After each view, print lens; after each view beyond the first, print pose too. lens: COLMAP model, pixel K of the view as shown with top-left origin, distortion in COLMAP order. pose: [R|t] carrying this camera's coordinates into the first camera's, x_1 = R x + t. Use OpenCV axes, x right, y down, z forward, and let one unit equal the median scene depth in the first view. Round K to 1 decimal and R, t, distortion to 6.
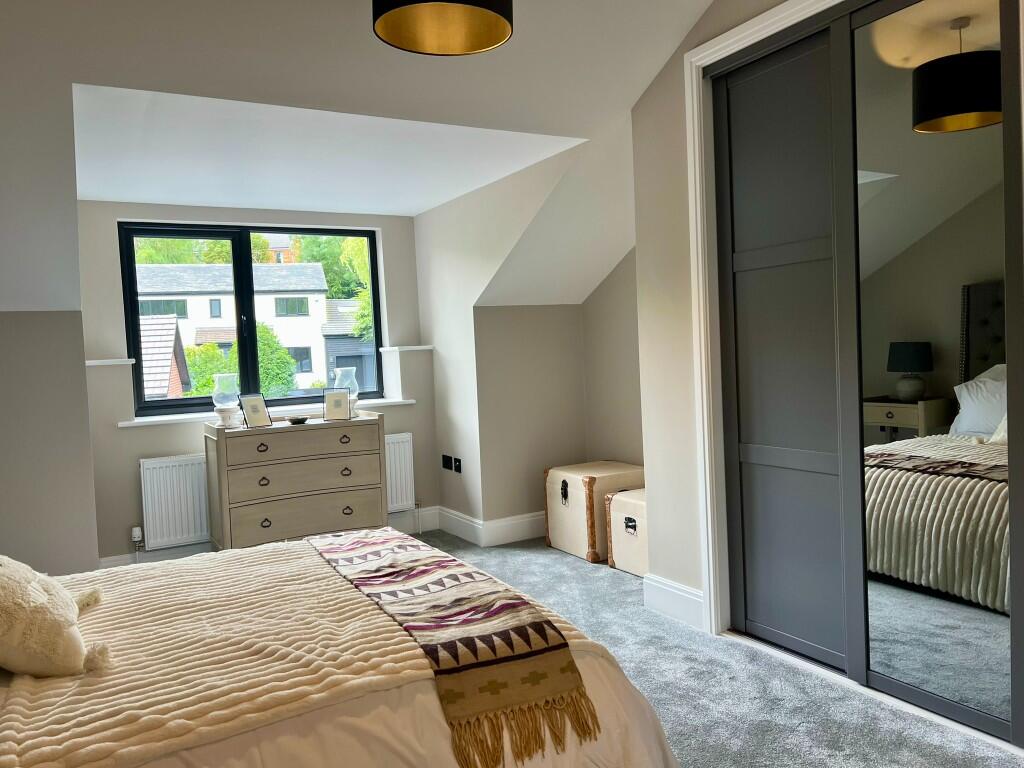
lens RADIAL K [[775.4, 0, 514.6], [0, 775.4, 378.0], [0, 0, 1]] dist [0.052505, -0.037520]
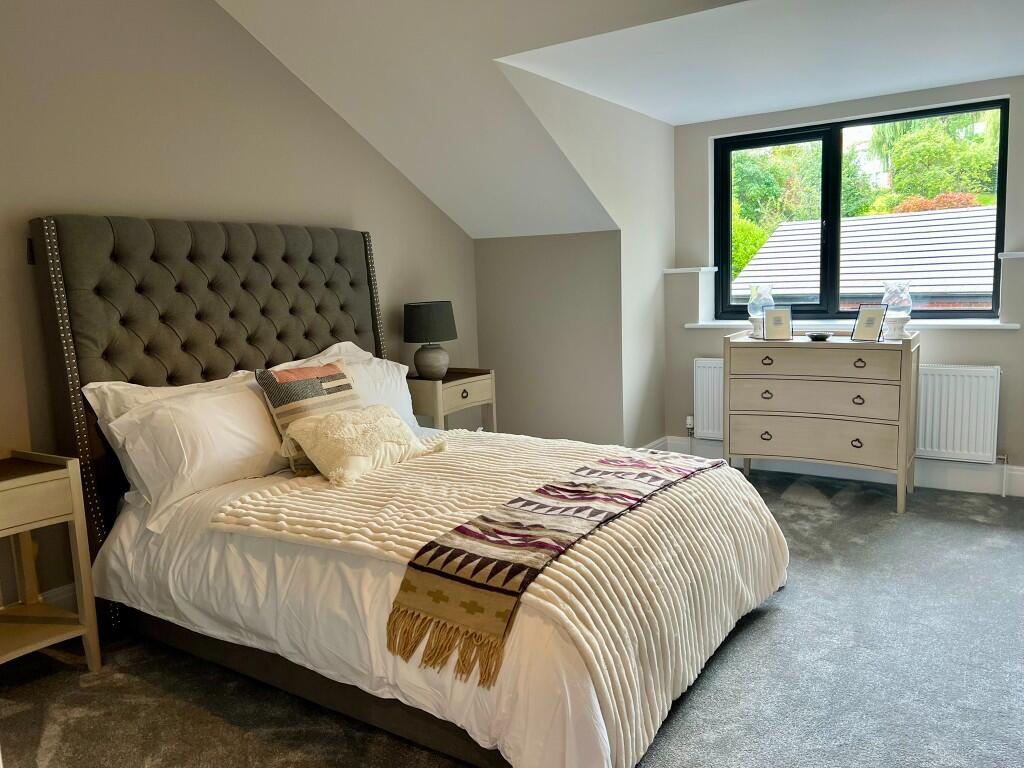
lens RADIAL K [[775.4, 0, 514.7], [0, 775.4, 380.6], [0, 0, 1]] dist [0.052505, -0.037520]
pose [[0.467154, 0.146299, -0.871989, 0.740259], [-0.021495, 0.987804, 0.154214, -0.059623], [0.883915, -0.053299, 0.464601, 0.477396]]
